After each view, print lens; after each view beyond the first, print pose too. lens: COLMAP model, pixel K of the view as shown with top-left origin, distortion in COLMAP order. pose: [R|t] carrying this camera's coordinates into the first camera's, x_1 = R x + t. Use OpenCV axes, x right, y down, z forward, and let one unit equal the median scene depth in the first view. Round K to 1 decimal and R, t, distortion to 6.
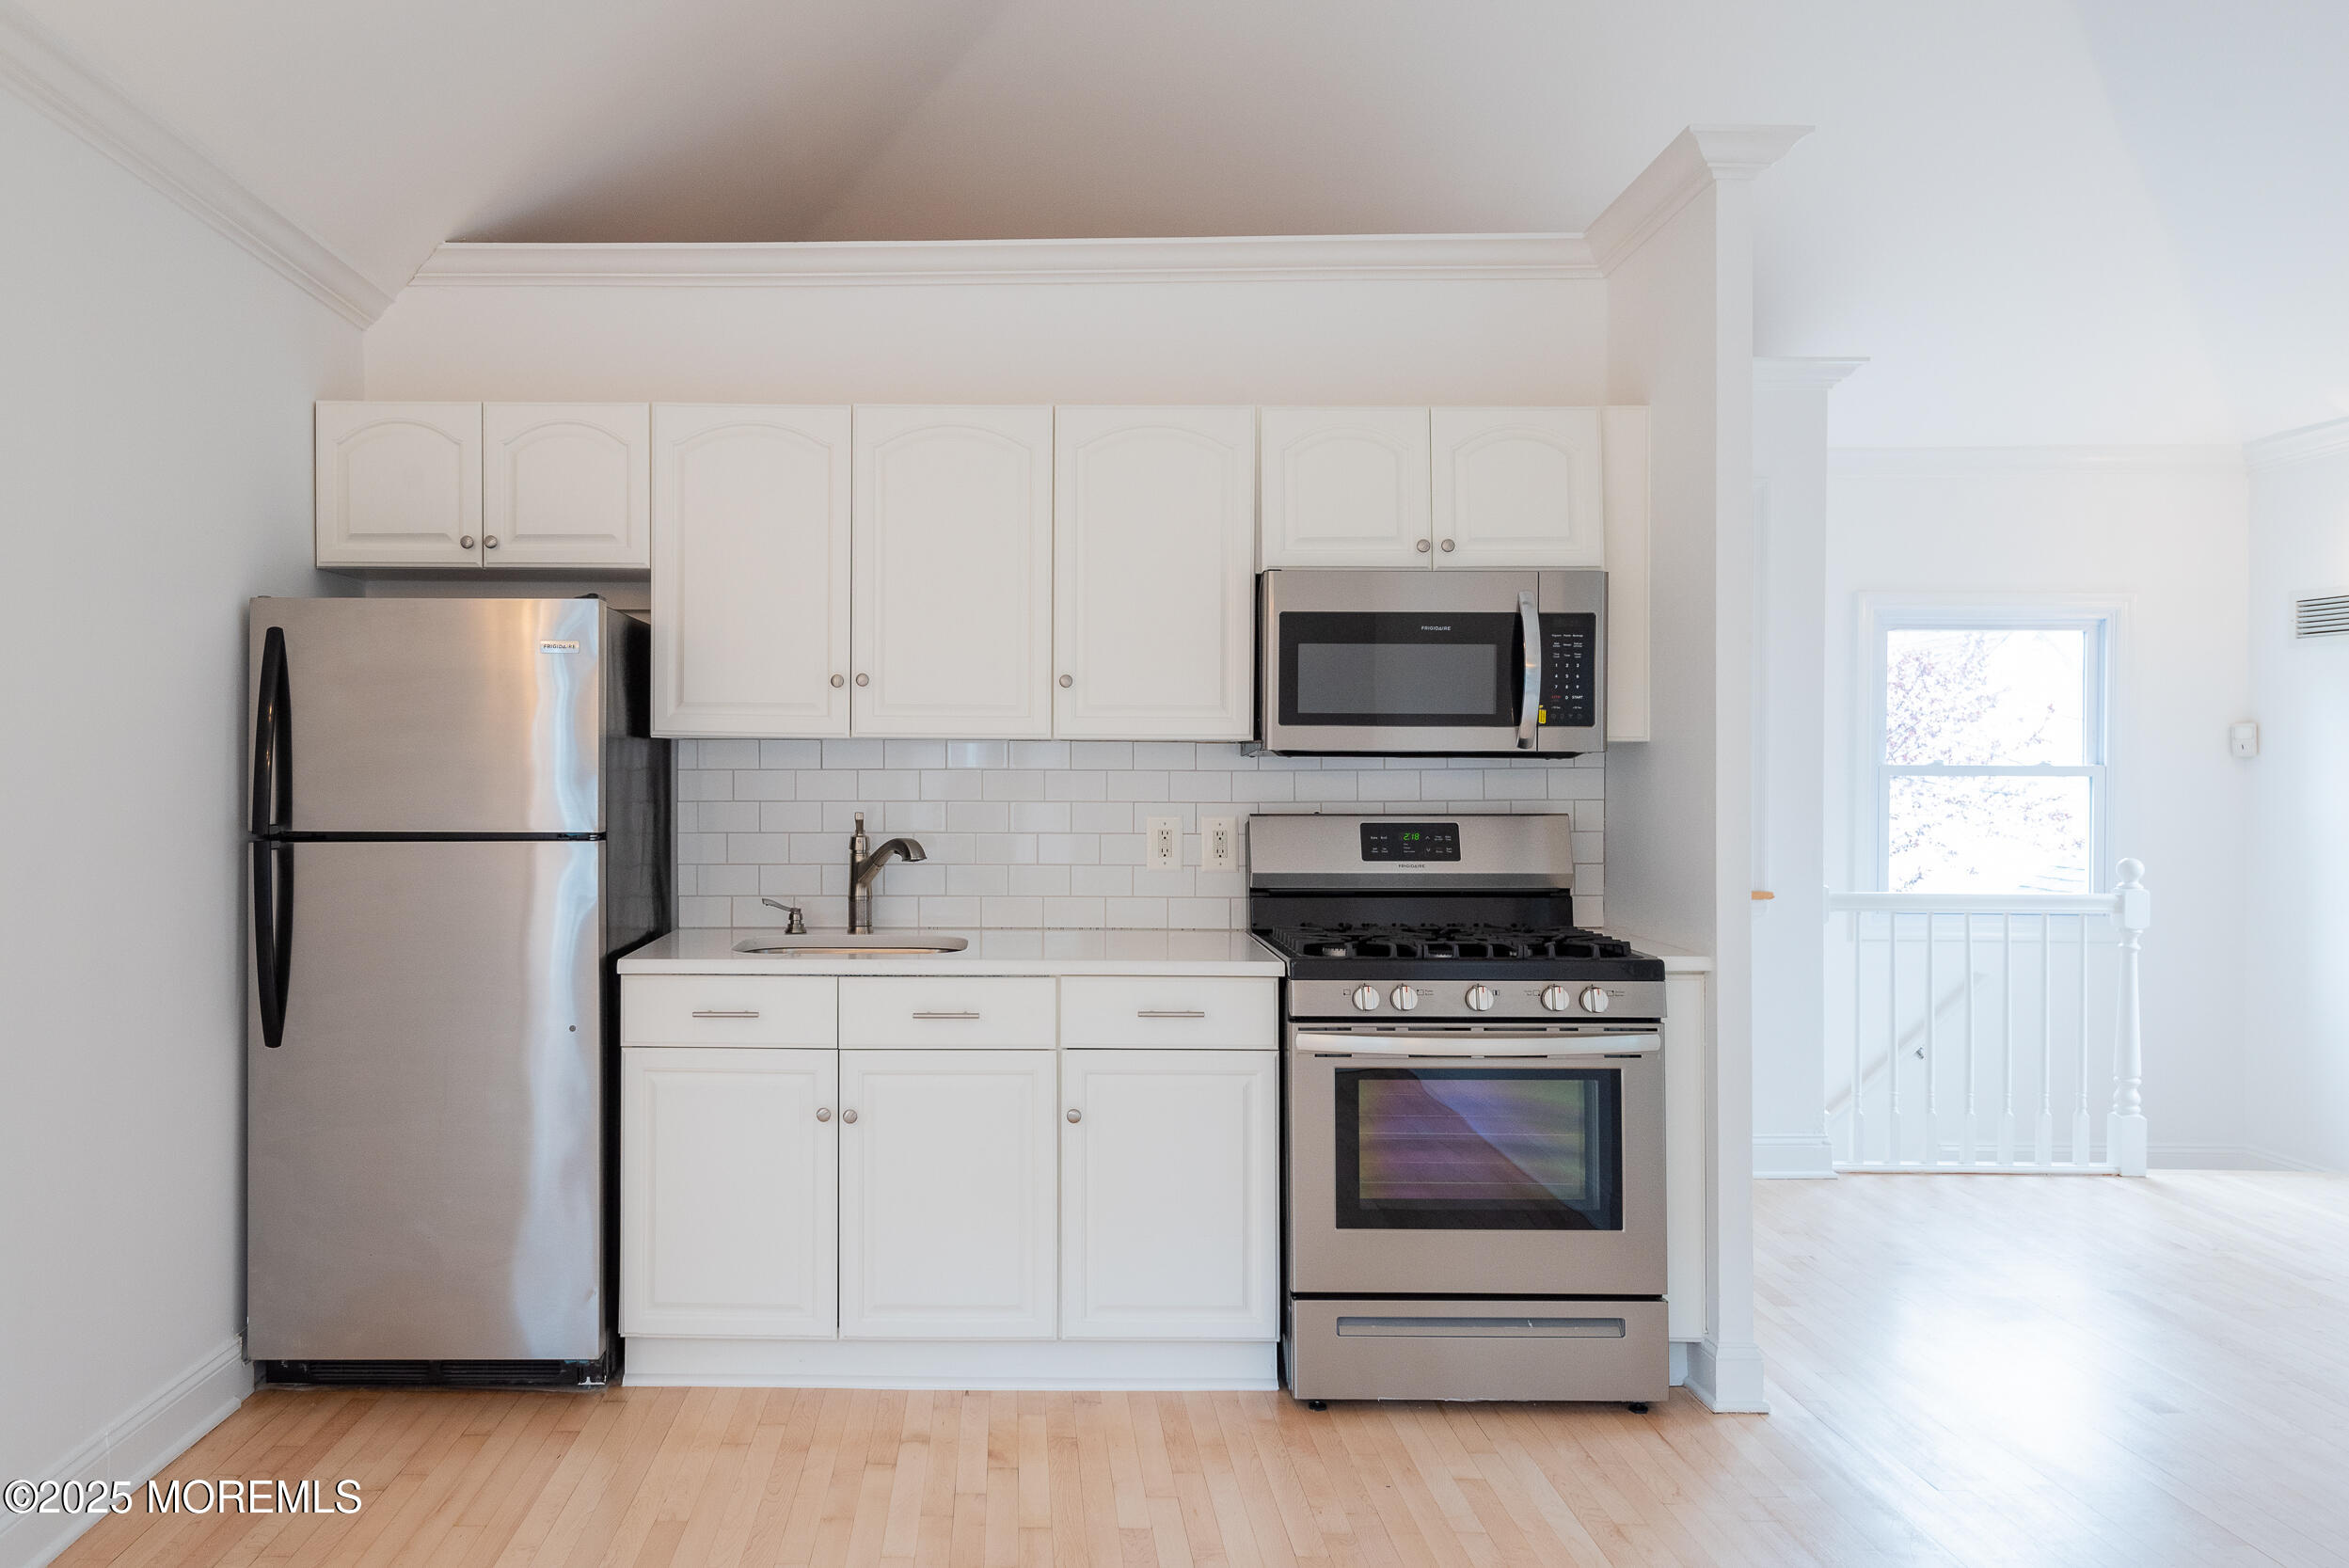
lens RADIAL K [[1731.7, 0, 928.4], [0, 1731.7, 786.3], [0, 0, 1]] dist [0.008555, -0.000049]
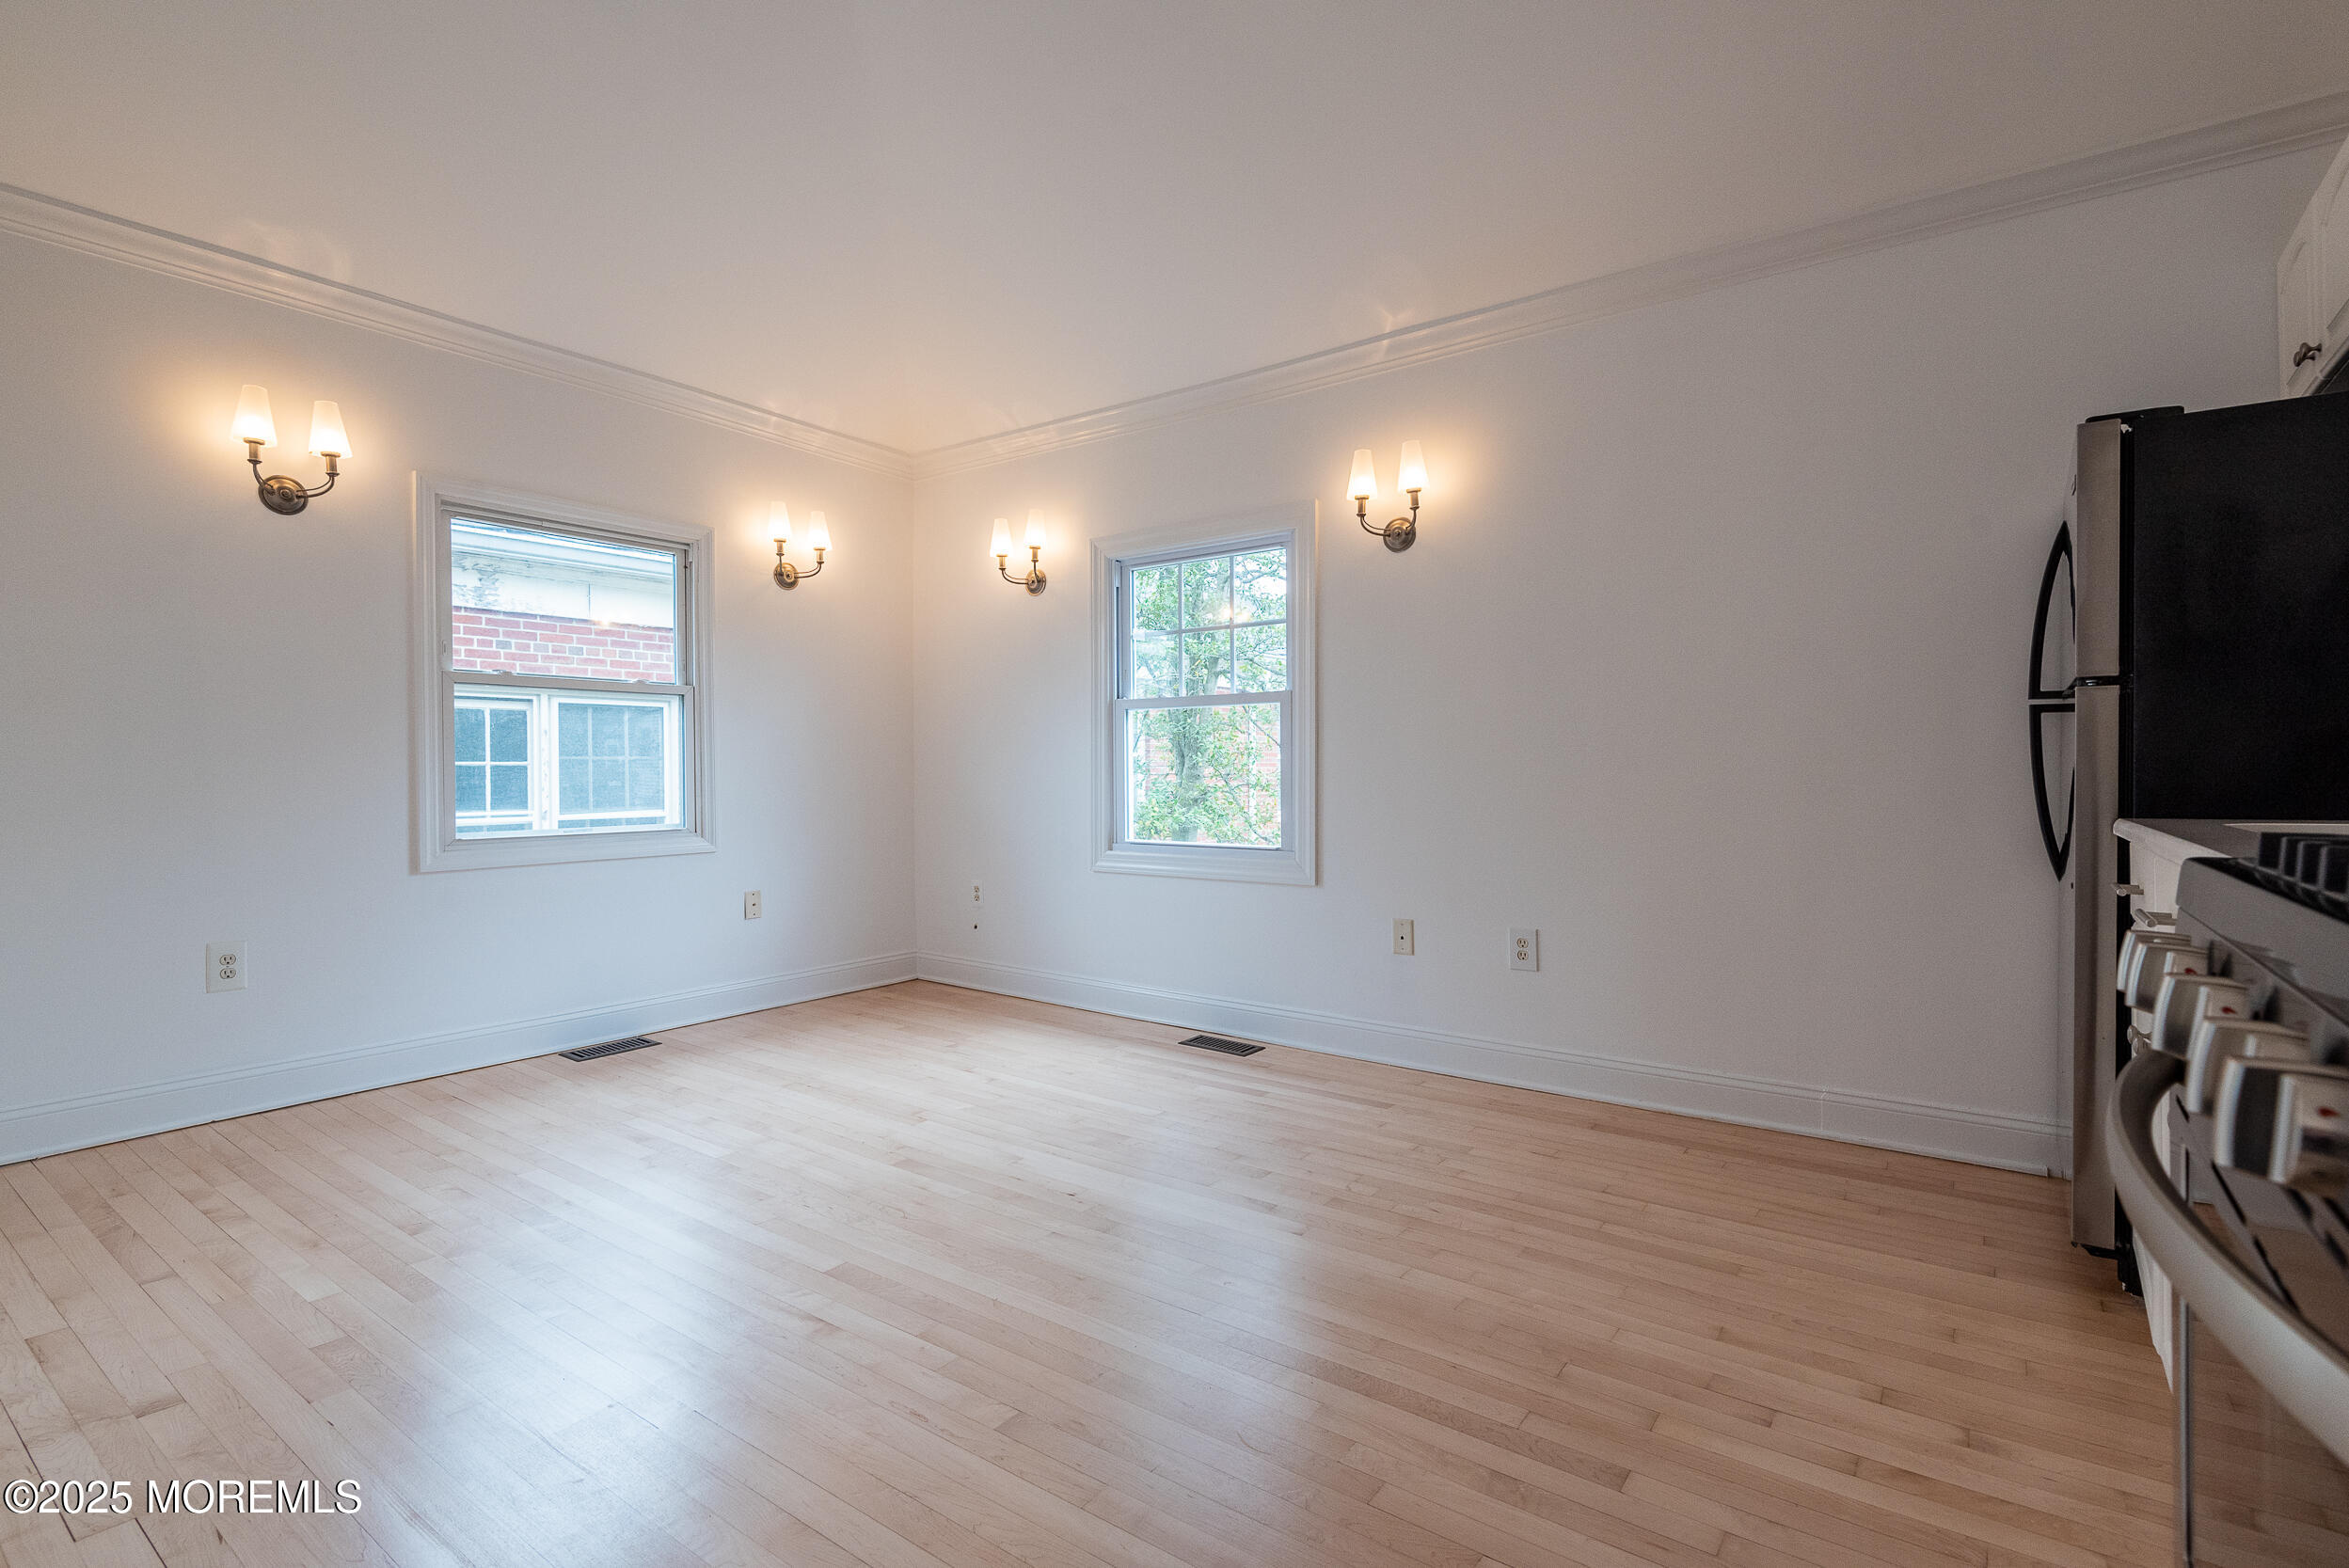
lens RADIAL K [[1069.3, 0, 1217.5], [0, 1069.3, 771.6], [0, 0, 1]] dist [-0.027790, -0.000329]
pose [[-0.536217, -0.001177, -0.844080, 0.497708], [-0.004995, 0.999986, 0.001779, 0.075251], [0.844066, 0.005170, -0.536215, 0.860228]]
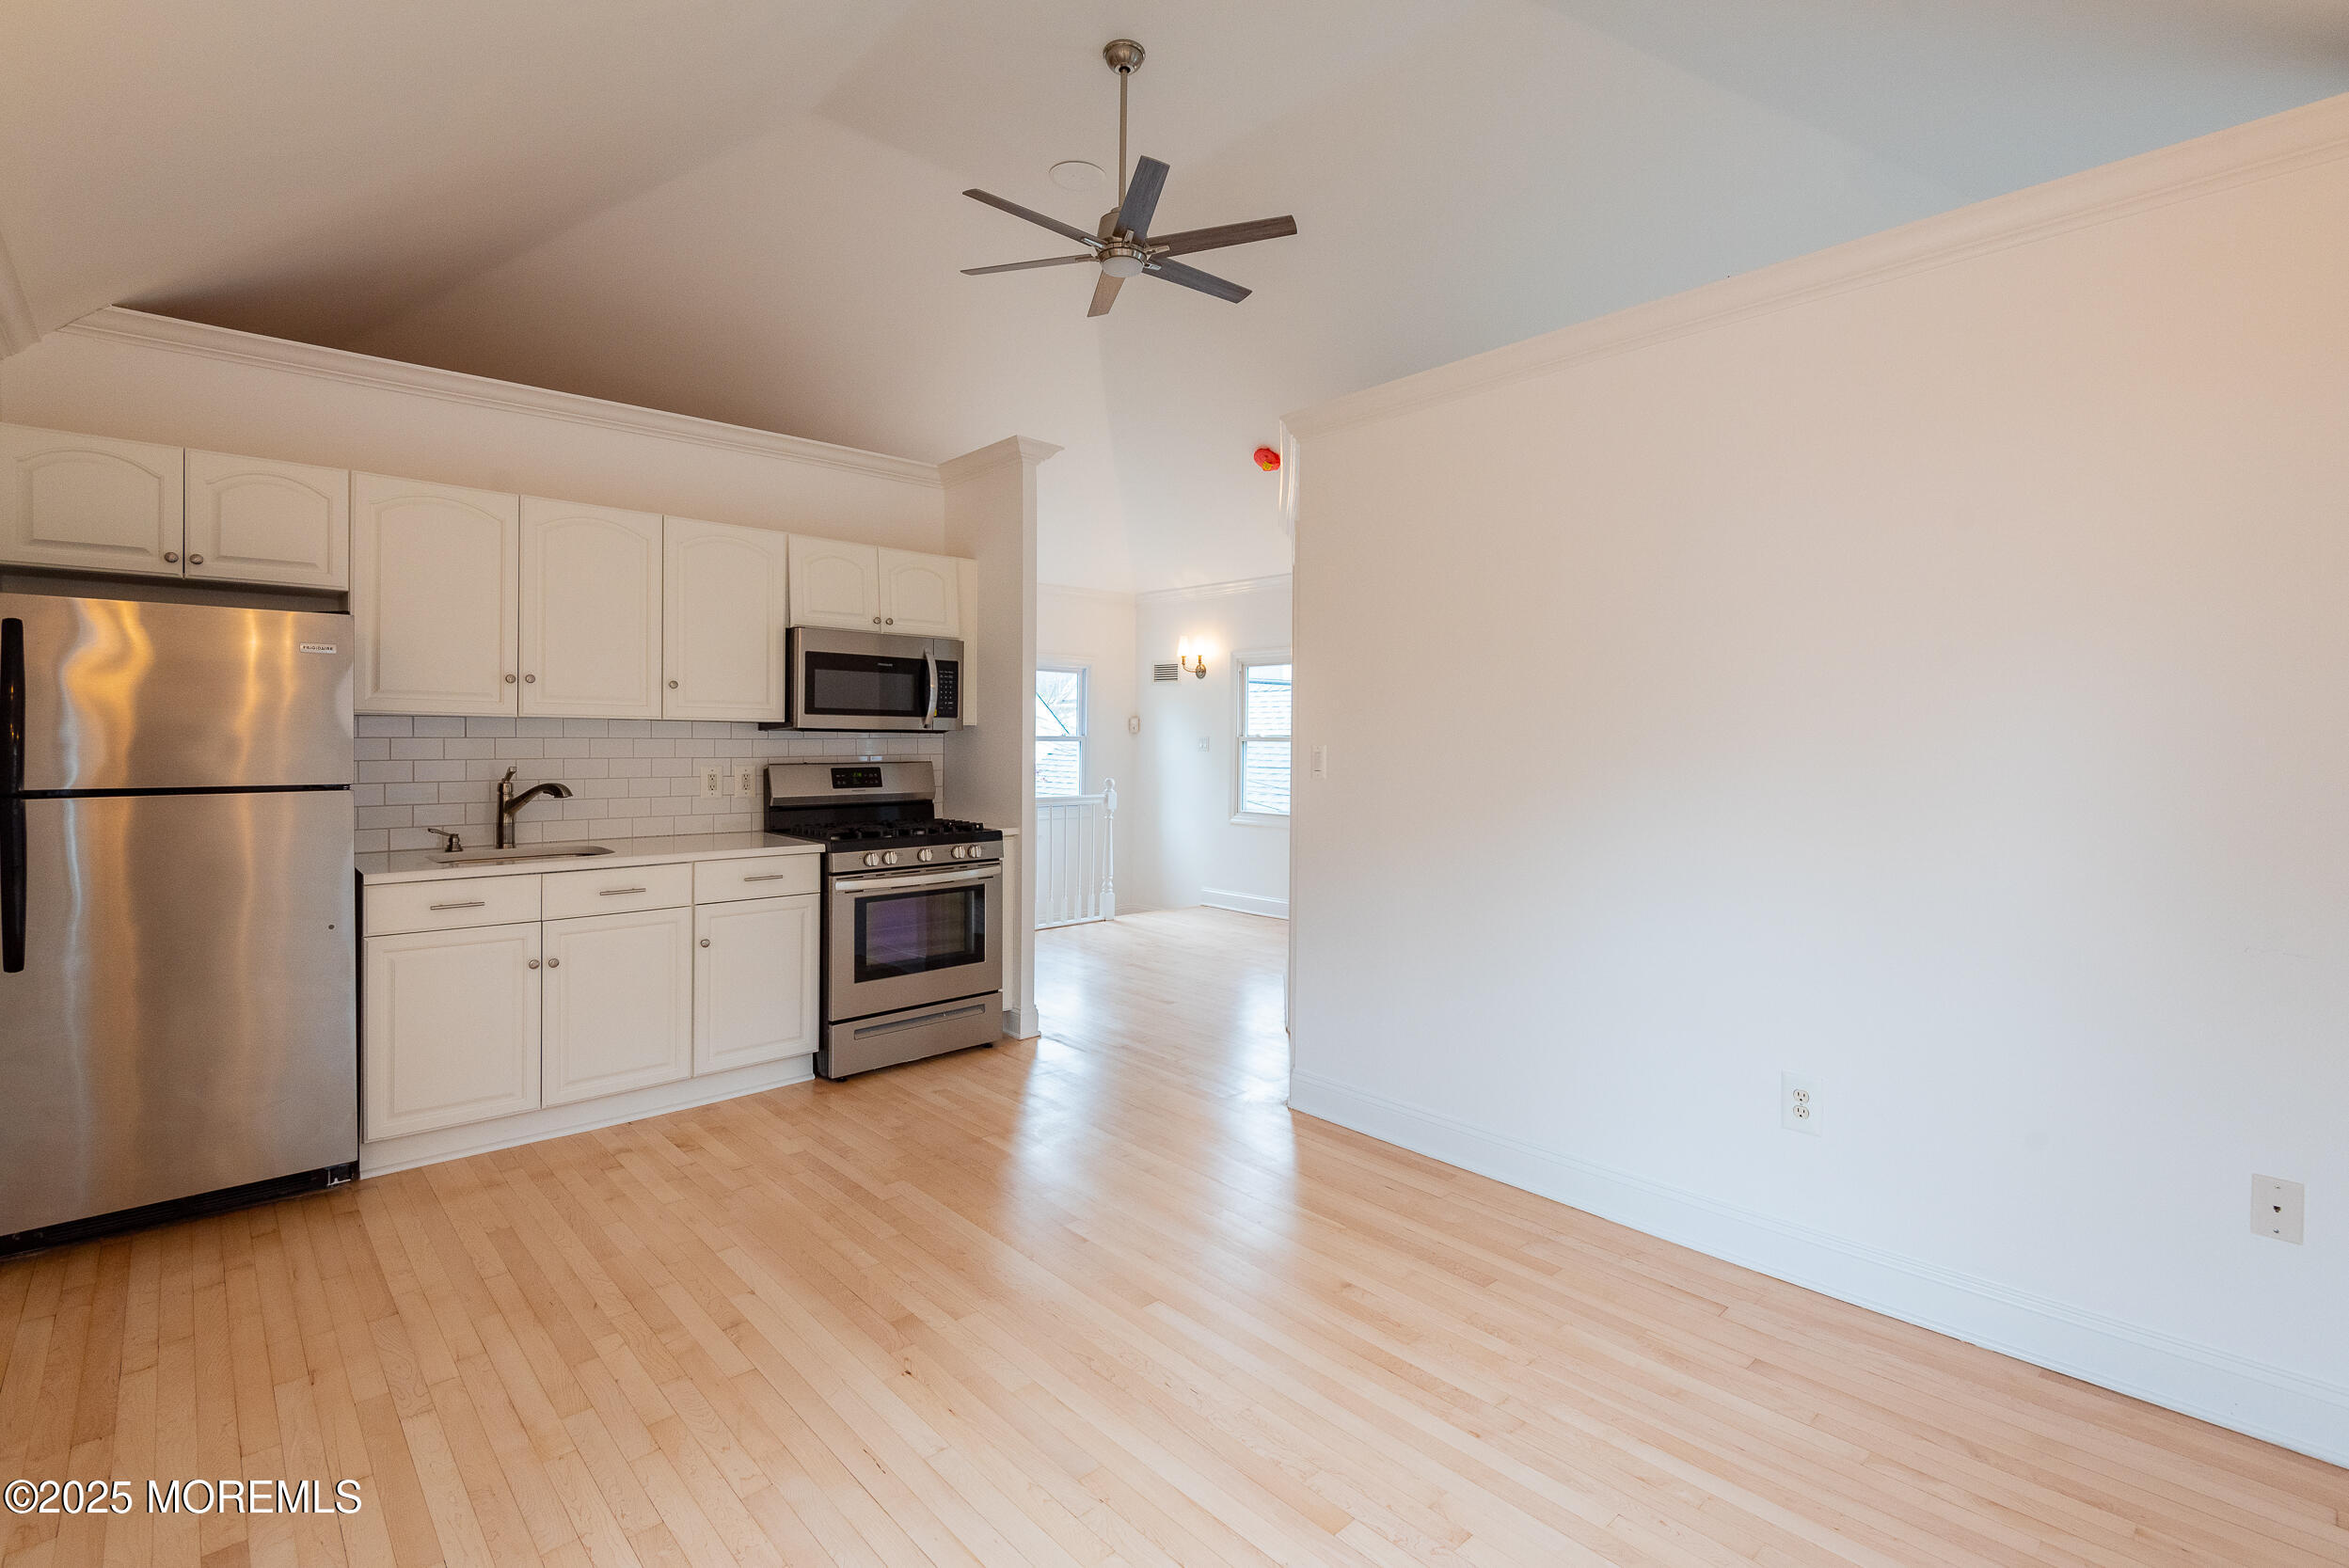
lens RADIAL K [[1069.3, 0, 1217.5], [0, 1069.3, 771.6], [0, 0, 1]] dist [-0.027790, -0.000329]
pose [[0.694265, -0.019999, 0.719442, -0.290880], [0.002060, 0.999665, 0.025802, -0.003206], [-0.719717, -0.016431, 0.694073, -0.074144]]
